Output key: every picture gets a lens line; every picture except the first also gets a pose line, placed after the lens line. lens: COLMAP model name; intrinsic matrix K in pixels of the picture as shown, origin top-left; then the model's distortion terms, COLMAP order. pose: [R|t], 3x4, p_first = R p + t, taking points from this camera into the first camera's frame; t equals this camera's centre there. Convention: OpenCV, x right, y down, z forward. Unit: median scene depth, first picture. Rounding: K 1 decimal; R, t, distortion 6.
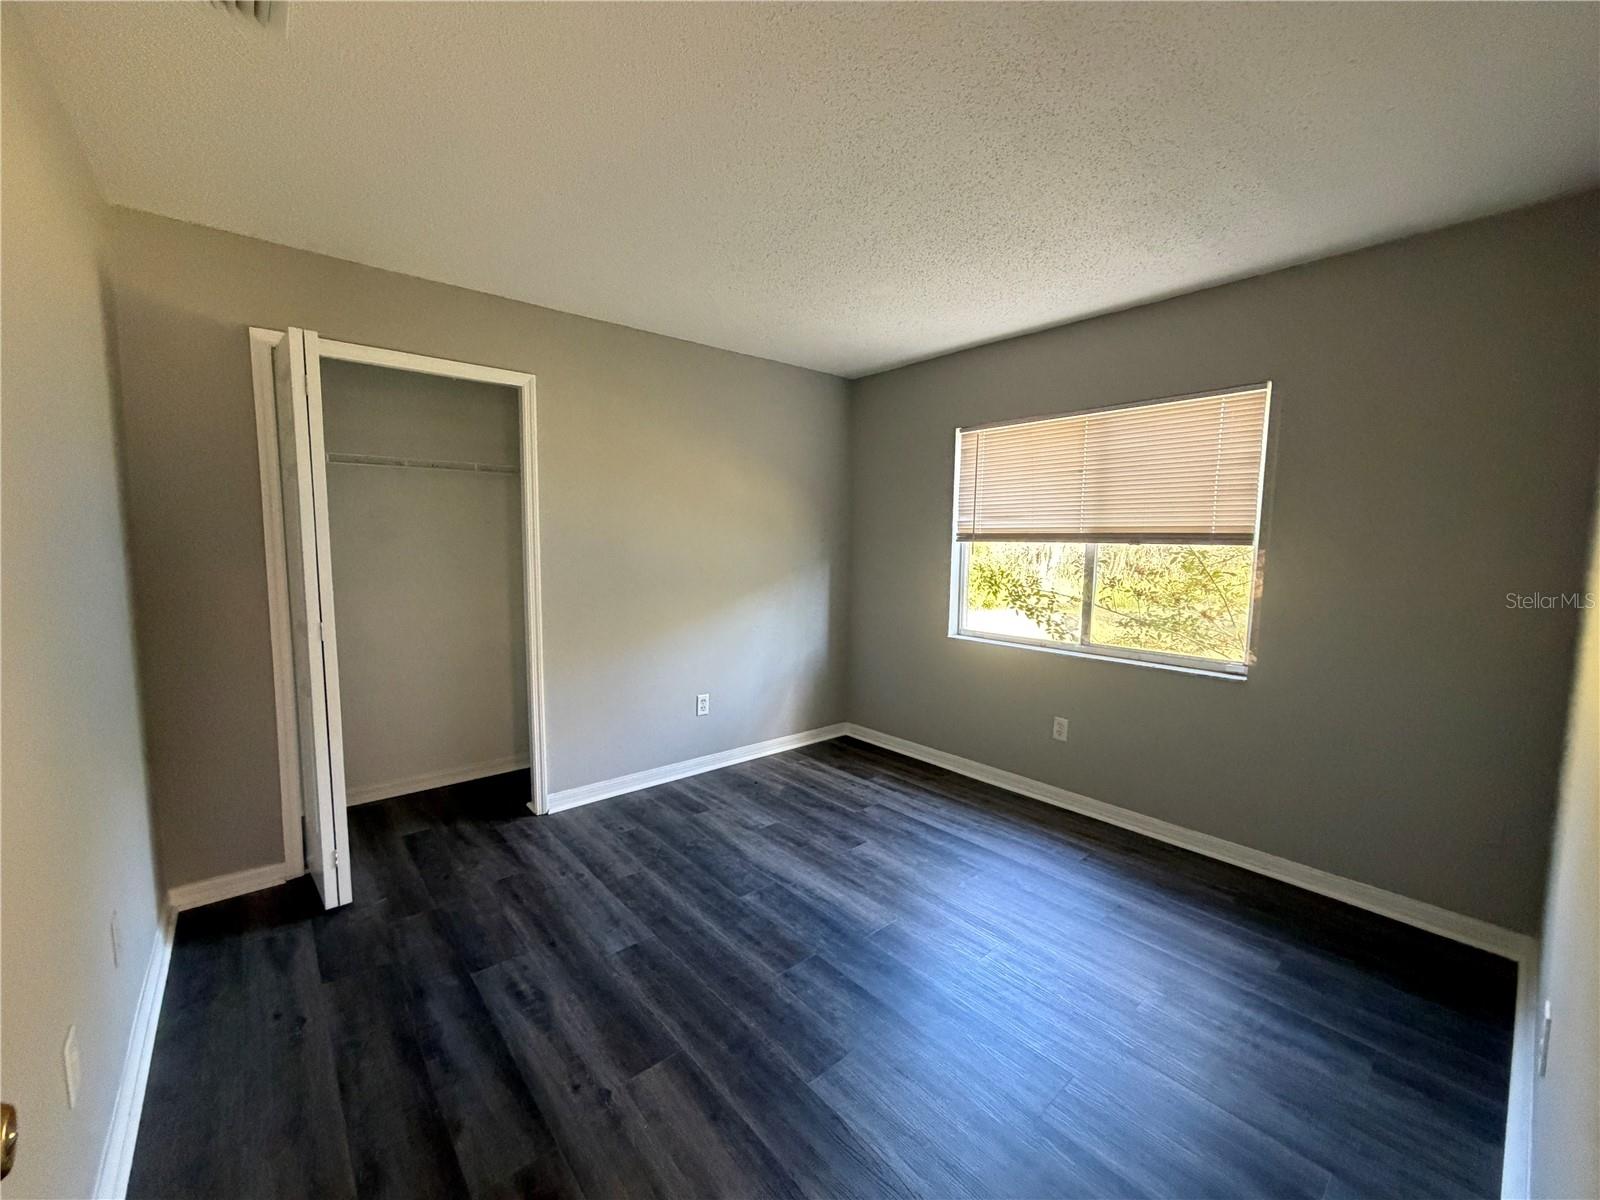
lens RADIAL K [[651.4, 0, 799.2], [0, 651.4, 603.2], [0, 0, 1]] dist [0.003464, -0.001411]
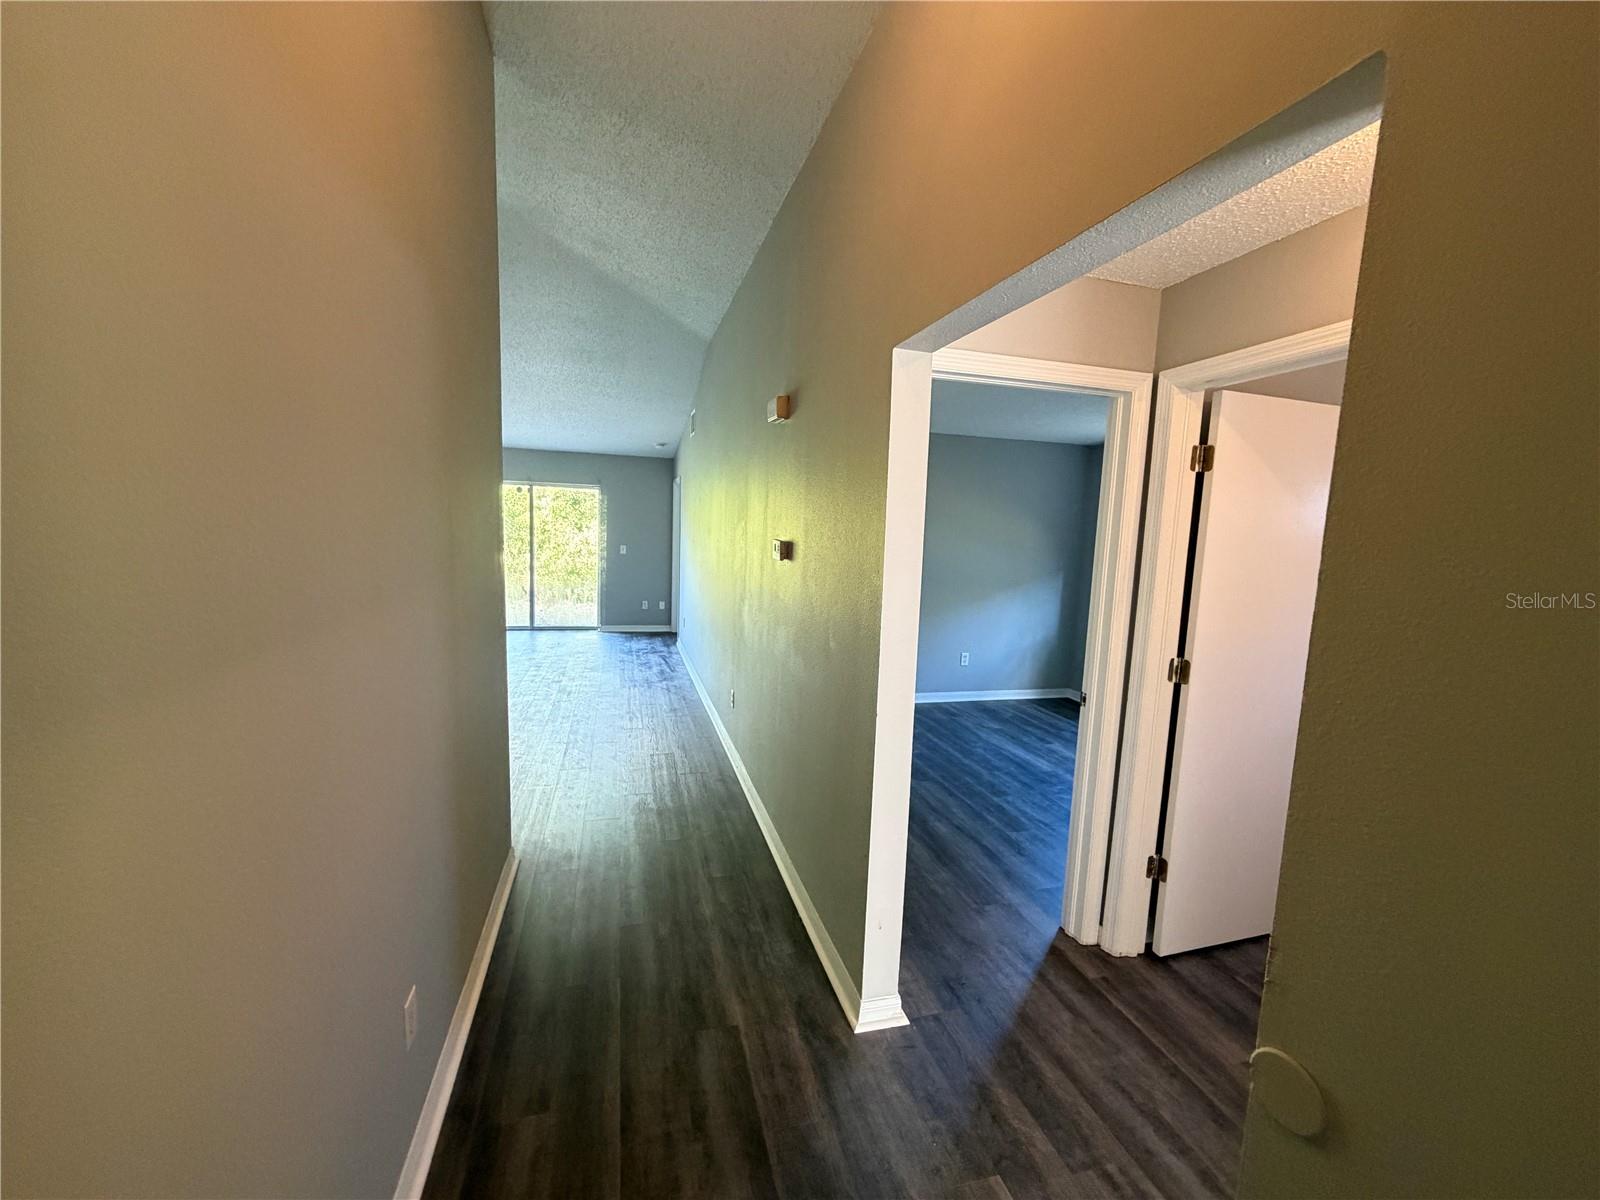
lens RADIAL K [[651.4, 0, 791.7], [0, 651.4, 601.0], [0, 0, 1]] dist [0.003464, -0.001411]
pose [[0.905409, 0.072459, -0.418311, 0.159500], [-0.067861, 0.997359, 0.025880, 0.000607], [0.419081, 0.004955, 0.907935, -0.795134]]
